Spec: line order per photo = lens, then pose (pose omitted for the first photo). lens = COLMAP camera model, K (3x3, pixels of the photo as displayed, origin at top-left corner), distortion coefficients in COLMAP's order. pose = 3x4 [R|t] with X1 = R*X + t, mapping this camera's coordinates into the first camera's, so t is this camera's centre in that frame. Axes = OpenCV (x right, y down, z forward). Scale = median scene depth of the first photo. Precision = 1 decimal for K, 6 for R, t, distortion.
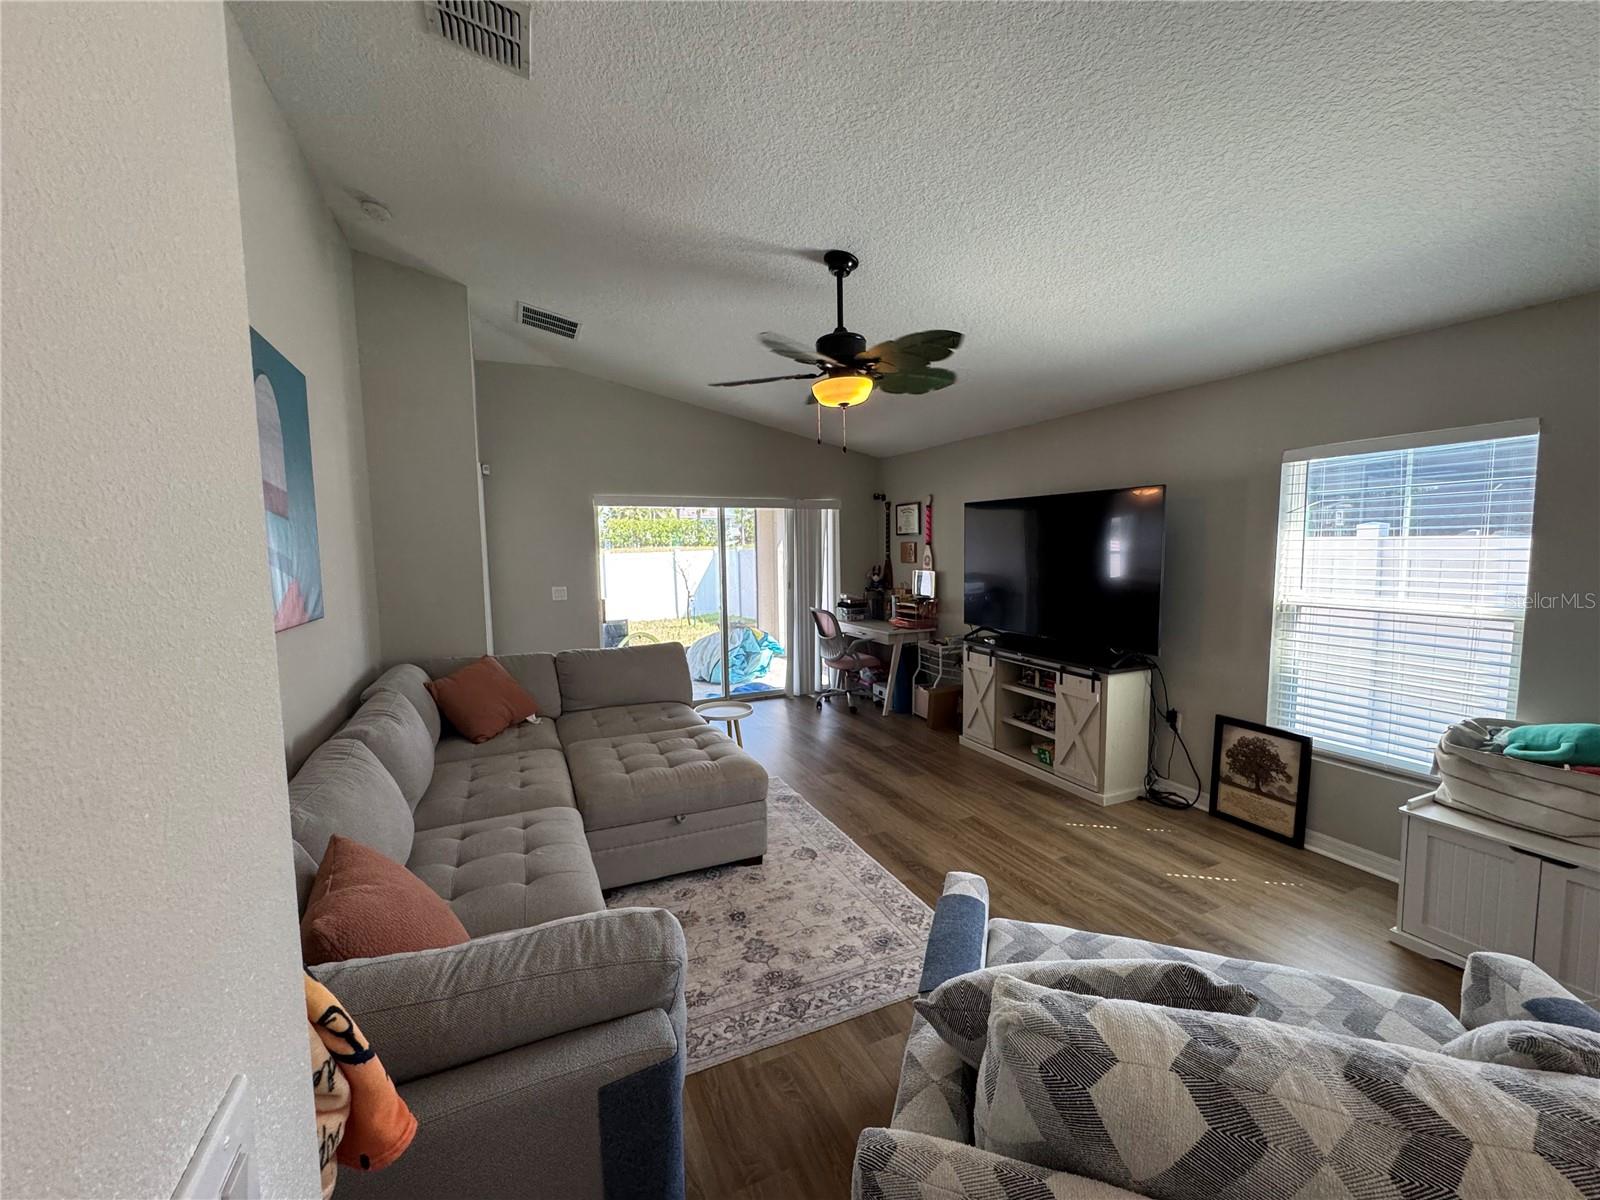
lens RADIAL K [[637.3, 0, 800.0], [0, 637.3, 597.0], [0, 0, 1]] dist [-0.002587, -0.000427]
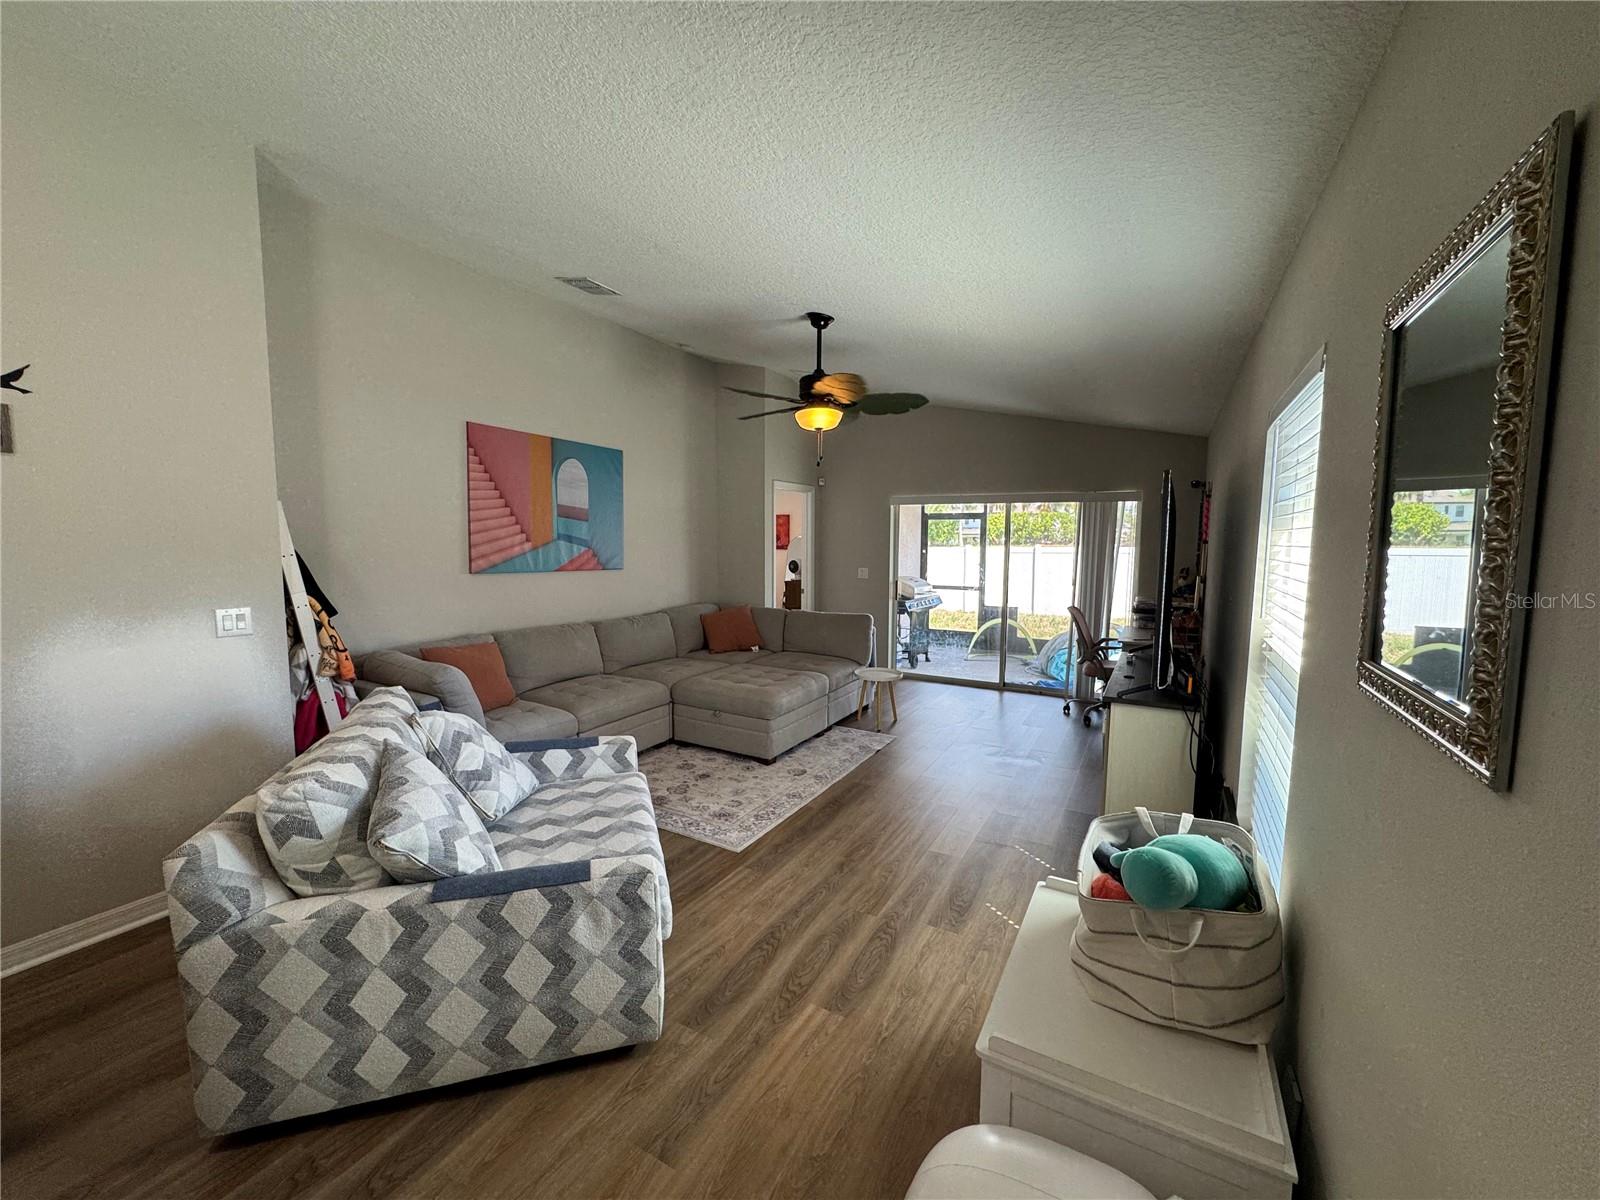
lens RADIAL K [[637.3, 0, 804.7], [0, 637.3, 599.5], [0, 0, 1]] dist [-0.002587, -0.000427]
pose [[0.595383, 0.095980, -0.797688, 1.114511], [-0.083230, 0.994865, 0.057584, -0.031994], [0.799119, 0.032107, 0.600315, 0.223727]]
